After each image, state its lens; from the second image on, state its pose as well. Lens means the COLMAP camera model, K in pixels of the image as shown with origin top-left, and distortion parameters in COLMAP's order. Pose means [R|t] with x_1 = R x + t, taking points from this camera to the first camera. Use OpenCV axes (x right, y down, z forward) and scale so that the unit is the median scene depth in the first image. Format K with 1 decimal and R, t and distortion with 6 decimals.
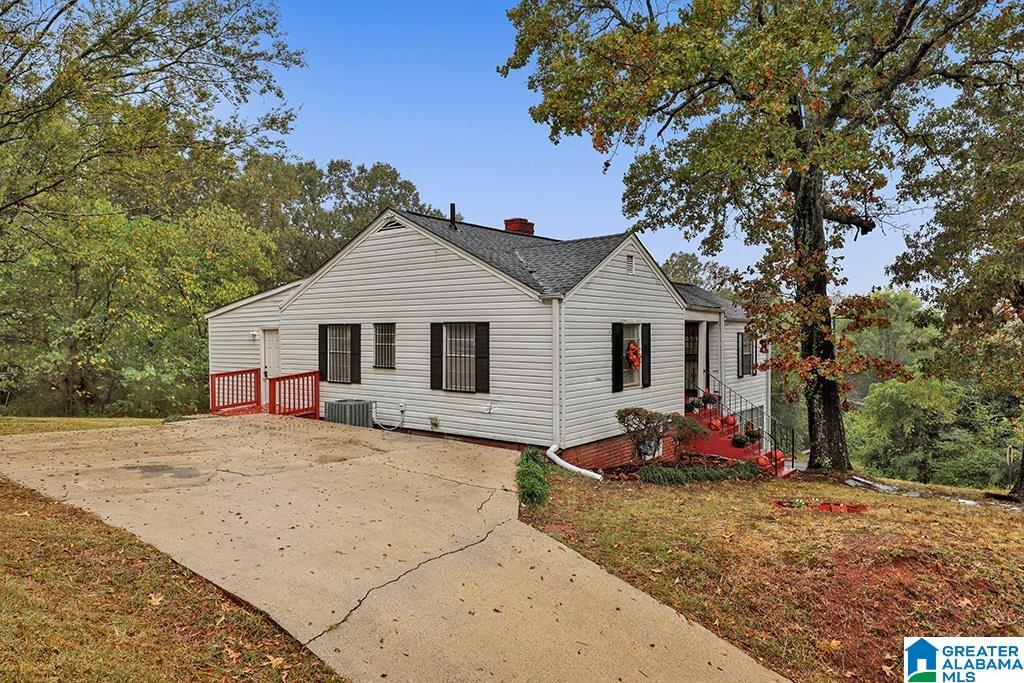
lens RADIAL K [[639.7, 0, 511.8], [0, 639.7, 339.6], [0, 0, 1]] dist [0.006594, 0.000984]
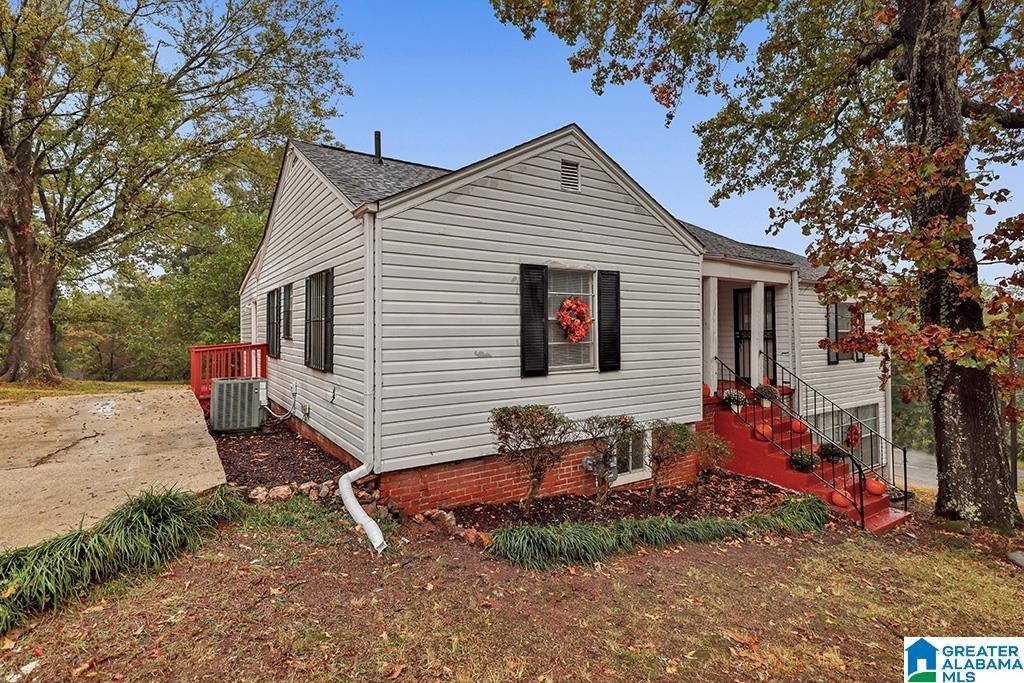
lens RADIAL K [[507.7, 0, 513.1], [0, 507.7, 322.0], [0, 0, 1]] dist [0.000882, -0.000253]
pose [[0.949739, -0.004488, -0.313010, 0.230753], [-0.002849, 0.999732, -0.022980, 0.031011], [0.313029, 0.022717, 0.949472, 0.408863]]
